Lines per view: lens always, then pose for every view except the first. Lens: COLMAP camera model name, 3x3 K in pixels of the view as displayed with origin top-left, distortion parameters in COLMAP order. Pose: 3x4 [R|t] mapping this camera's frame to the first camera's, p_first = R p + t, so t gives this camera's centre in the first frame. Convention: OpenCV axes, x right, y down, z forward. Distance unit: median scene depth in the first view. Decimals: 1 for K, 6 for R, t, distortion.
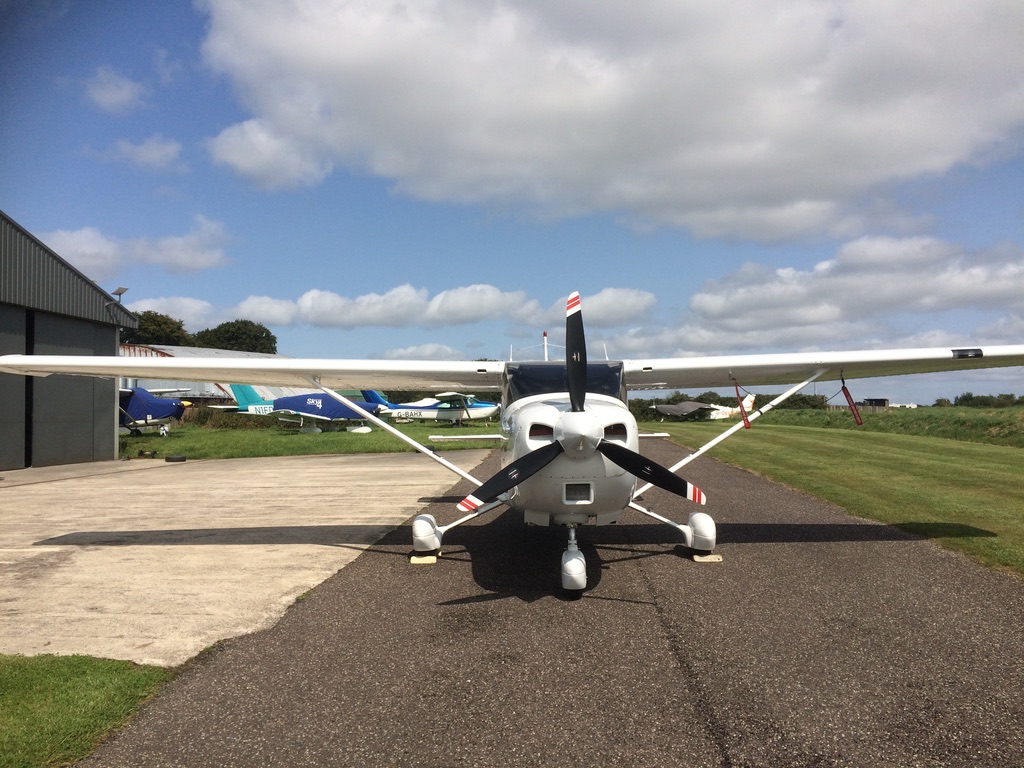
lens RADIAL K [[887.6, 0, 512.0], [0, 887.6, 384.0], [0, 0, 1]] dist [0.013219, 0.005495]
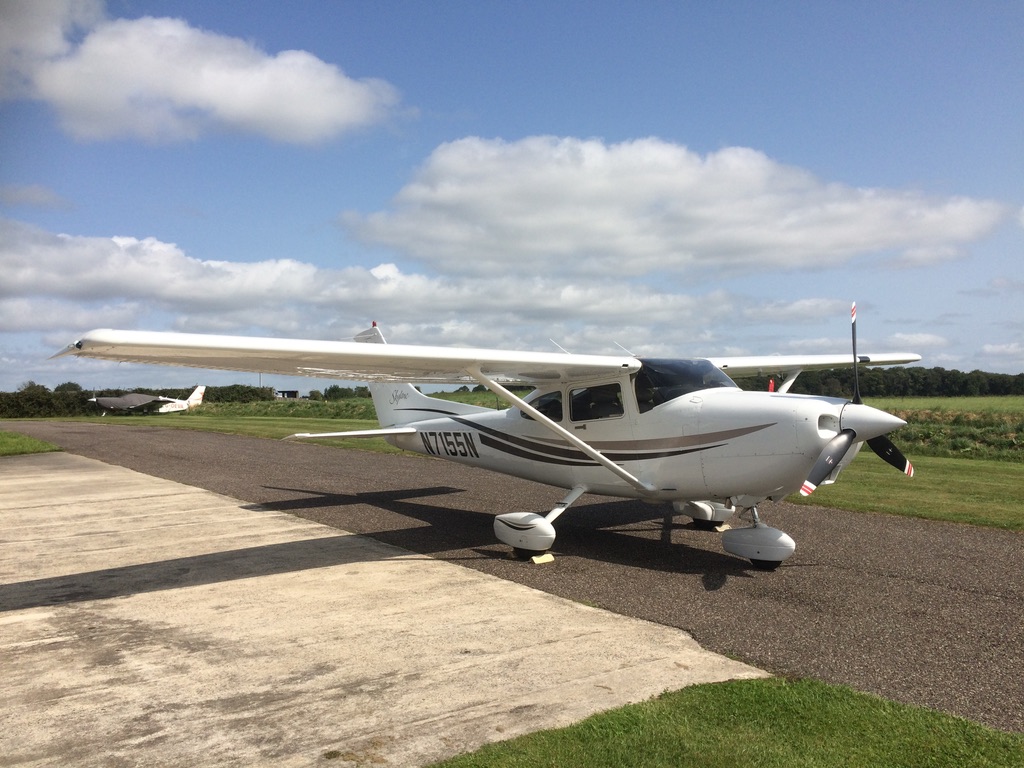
lens RADIAL K [[887.6, 0, 512.0], [0, 887.6, 384.0], [0, 0, 1]] dist [0.013219, 0.005495]
pose [[0.773692, 0.005712, 0.633536, -0.768899], [-0.011504, 0.999921, 0.005034, 0.002532], [-0.633457, -0.011183, 0.773697, 0.282627]]
